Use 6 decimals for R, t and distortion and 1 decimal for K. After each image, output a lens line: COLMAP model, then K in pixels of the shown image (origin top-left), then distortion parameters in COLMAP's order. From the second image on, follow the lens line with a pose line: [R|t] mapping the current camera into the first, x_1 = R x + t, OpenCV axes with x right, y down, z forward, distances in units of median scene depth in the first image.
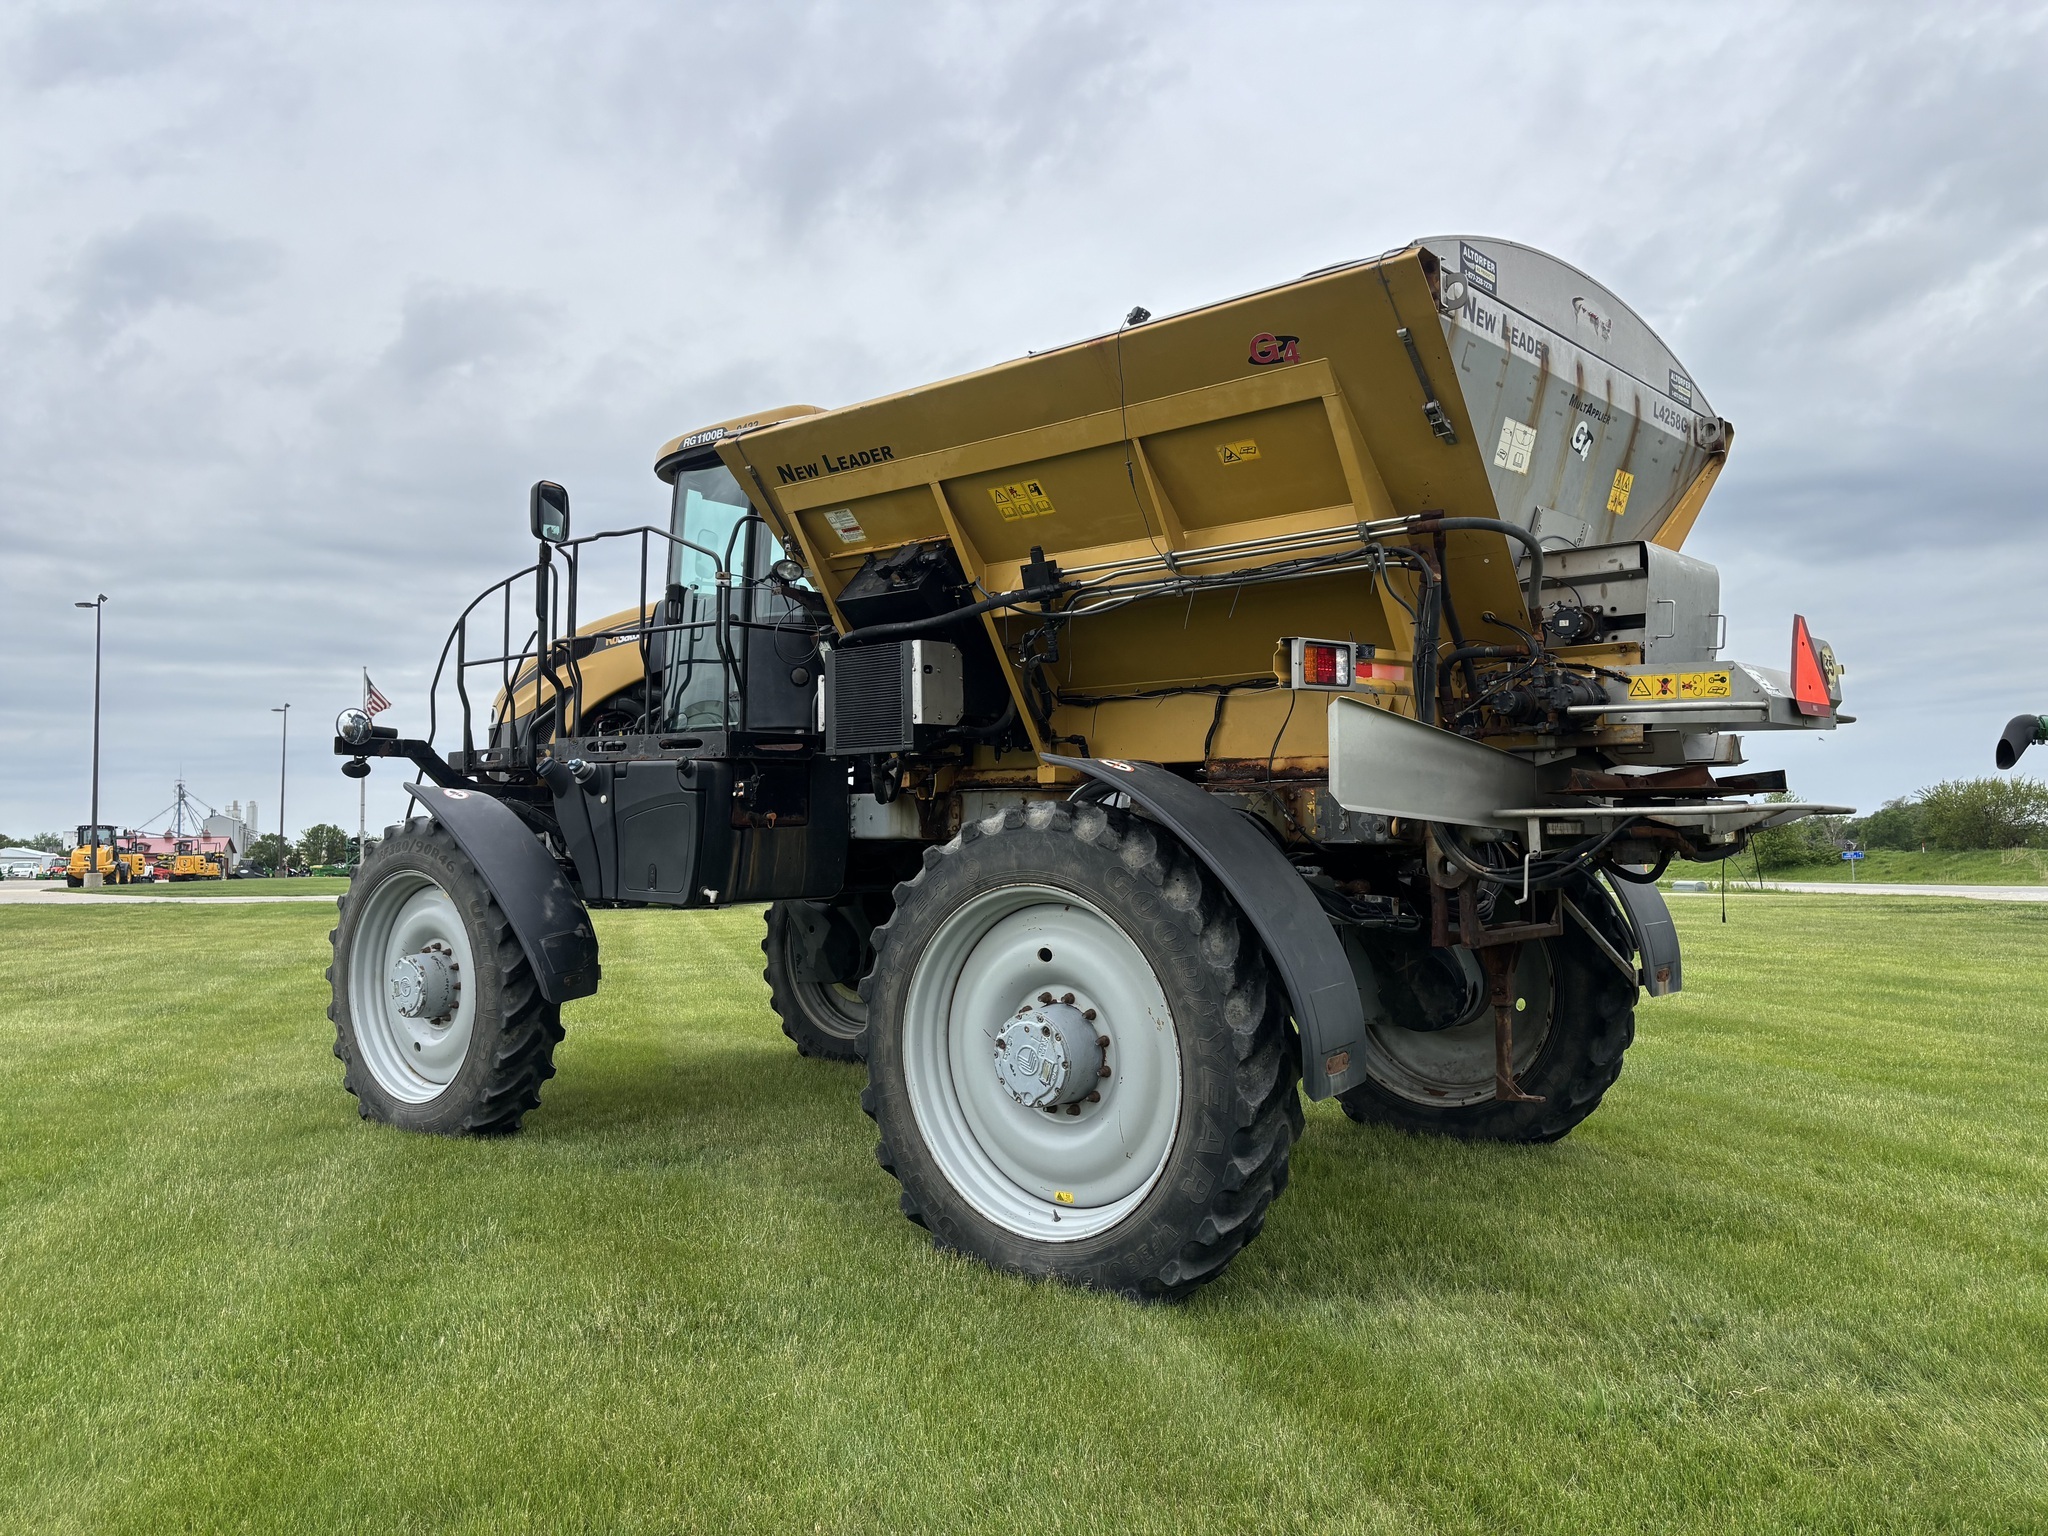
lens RADIAL K [[1525.9, 0, 1027.7], [0, 1525.9, 763.0], [0, 0, 1]] dist [0.064671, -0.067634]
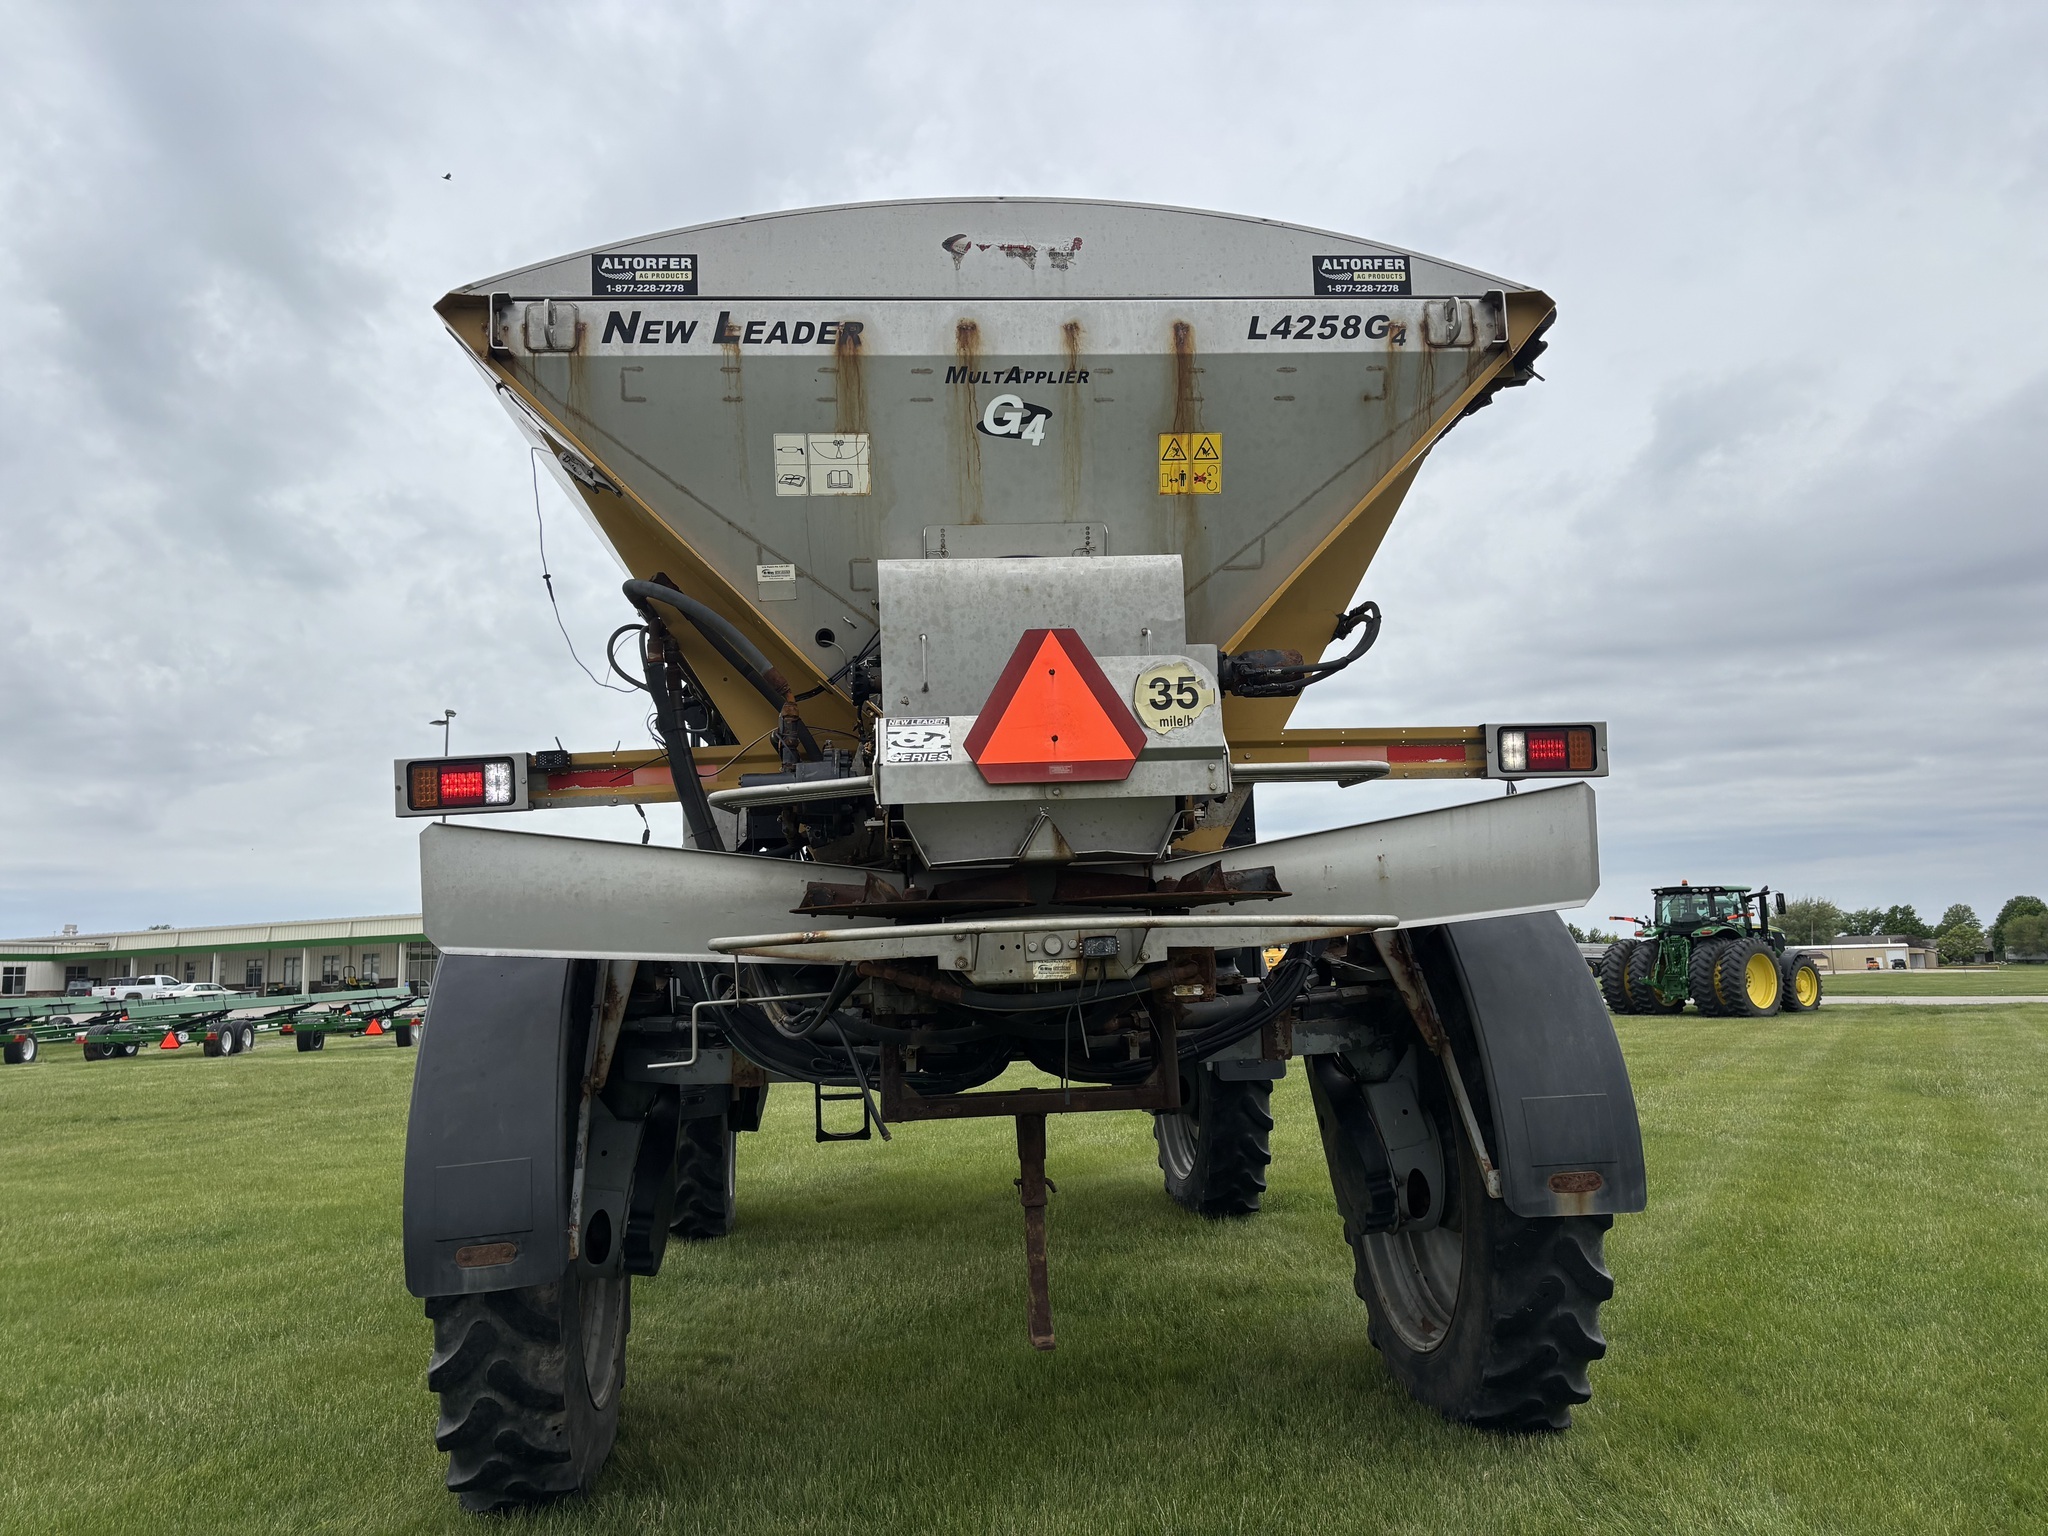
lens RADIAL K [[1539.8, 0, 1024.0], [0, 1539.8, 768.0], [0, 0, 1]] dist [0.140313, -0.340153]
pose [[0.719266, -0.096607, -0.687986, 0.838454], [0.057260, 0.995159, -0.079878, 0.012165], [0.692372, 0.018059, 0.721315, 0.473279]]
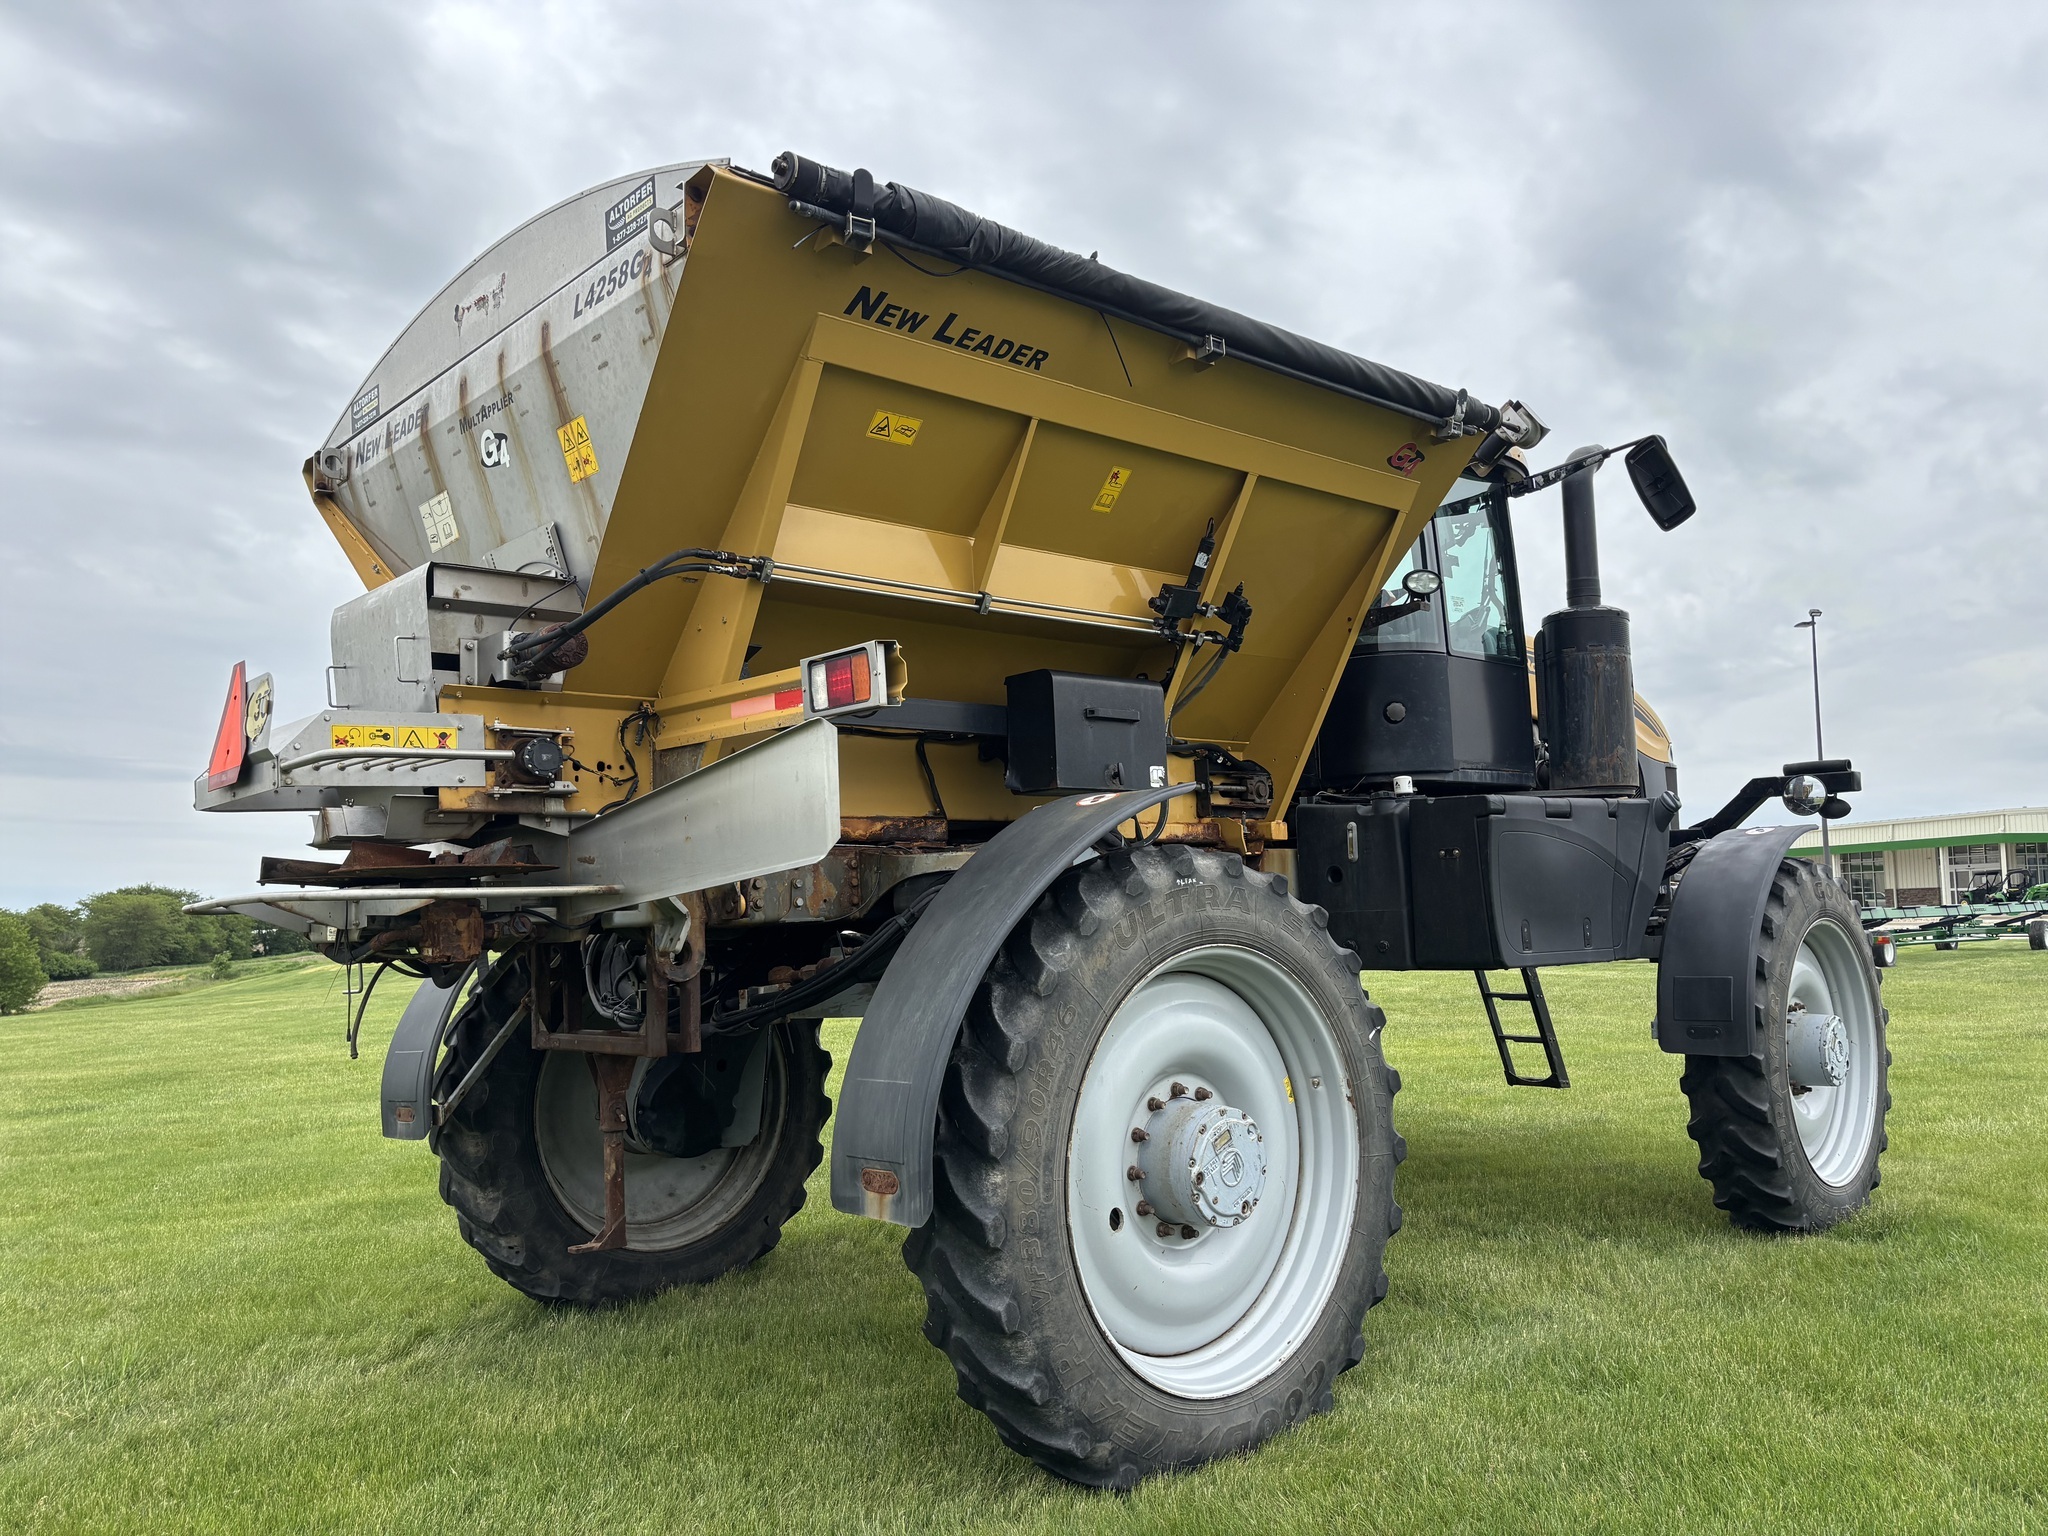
lens RADIAL K [[1547.8, 0, 1036.9], [0, 1547.8, 790.0], [0, 0, 1]] dist [0.023431, 0.001450]
pose [[-0.116184, -0.066052, -0.991029, 1.129786], [0.077885, 0.994108, -0.075388, 0.058062], [0.990169, -0.085945, -0.110355, 1.349083]]
